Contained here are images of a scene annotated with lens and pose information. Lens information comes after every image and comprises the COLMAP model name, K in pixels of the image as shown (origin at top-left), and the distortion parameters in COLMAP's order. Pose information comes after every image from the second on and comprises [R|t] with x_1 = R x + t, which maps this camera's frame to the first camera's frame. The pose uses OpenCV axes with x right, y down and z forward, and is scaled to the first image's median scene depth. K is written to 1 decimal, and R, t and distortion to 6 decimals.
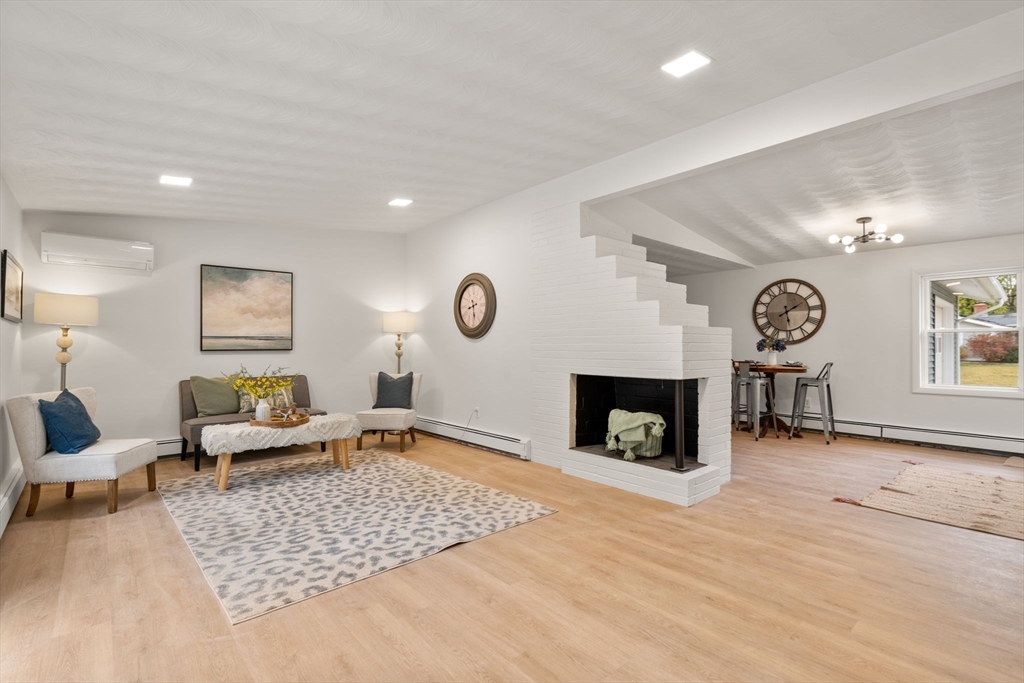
lens RADIAL K [[468.2, 0, 504.8], [0, 468.2, 345.5], [0, 0, 1]] dist [0.000189, 0.000210]
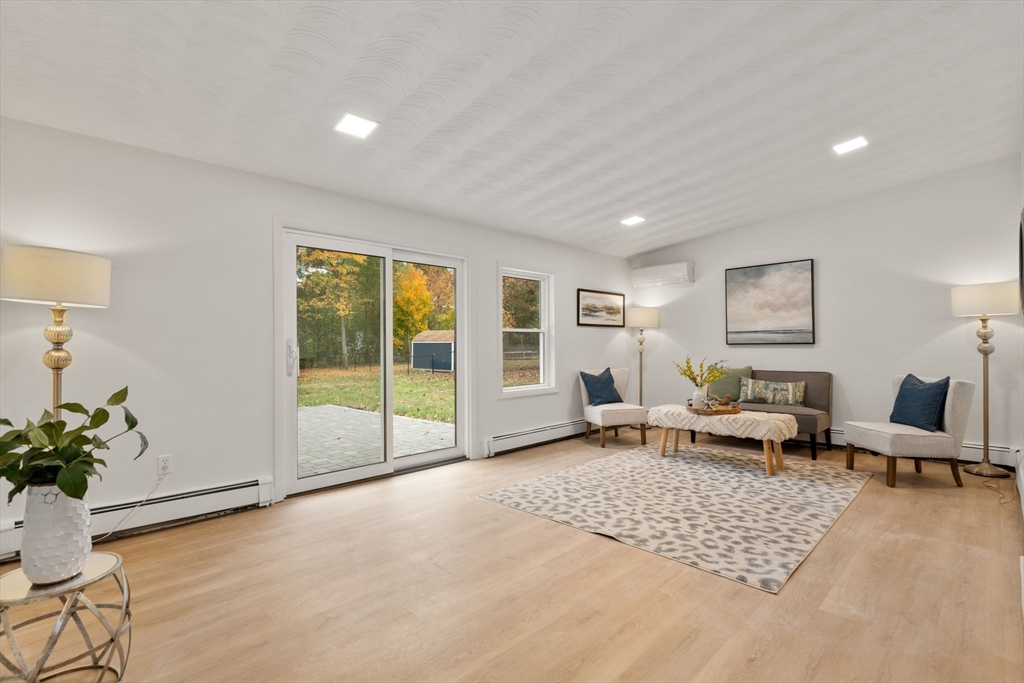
lens RADIAL K [[468.8, 0, 502.4], [0, 468.8, 338.3], [0, 0, 1]] dist [0.000781, -0.000061]
pose [[0.060678, -0.014366, -0.998054, 0.658791], [0.008011, 0.999871, -0.013905, 0.010906], [0.998125, -0.007151, 0.060785, 0.532998]]
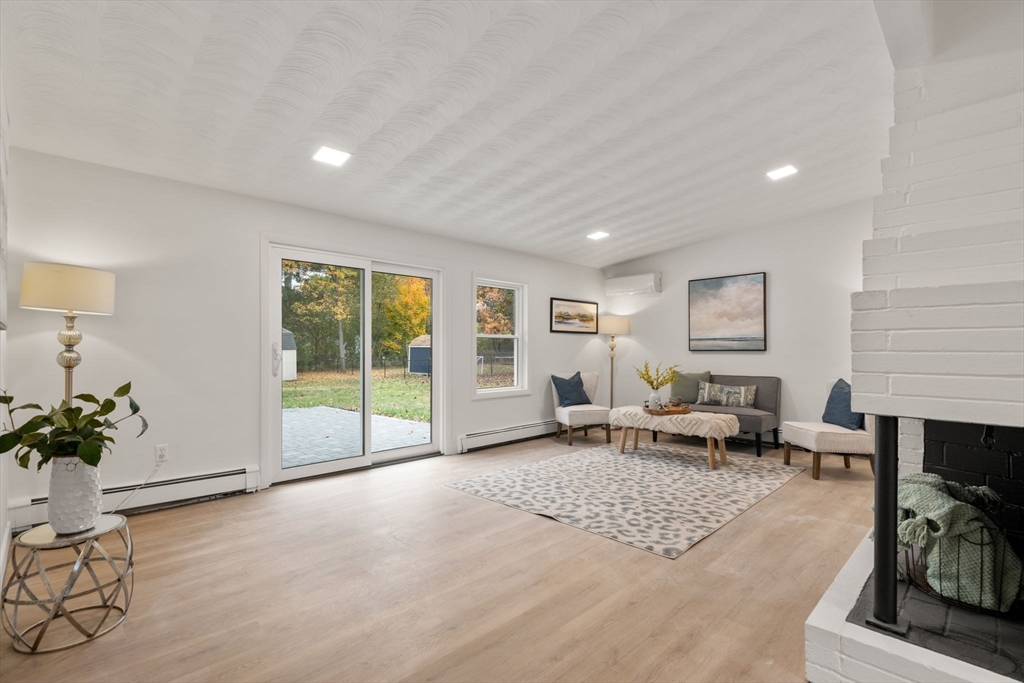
lens RADIAL K [[468.2, 0, 504.8], [0, 468.2, 345.5], [0, 0, 1]] dist [0.000189, 0.000210]
pose [[0.067216, -0.008923, -0.997699, 0.772716], [0.000926, 0.999960, -0.008881, 0.011194], [0.997738, -0.000327, 0.067221, 0.606738]]
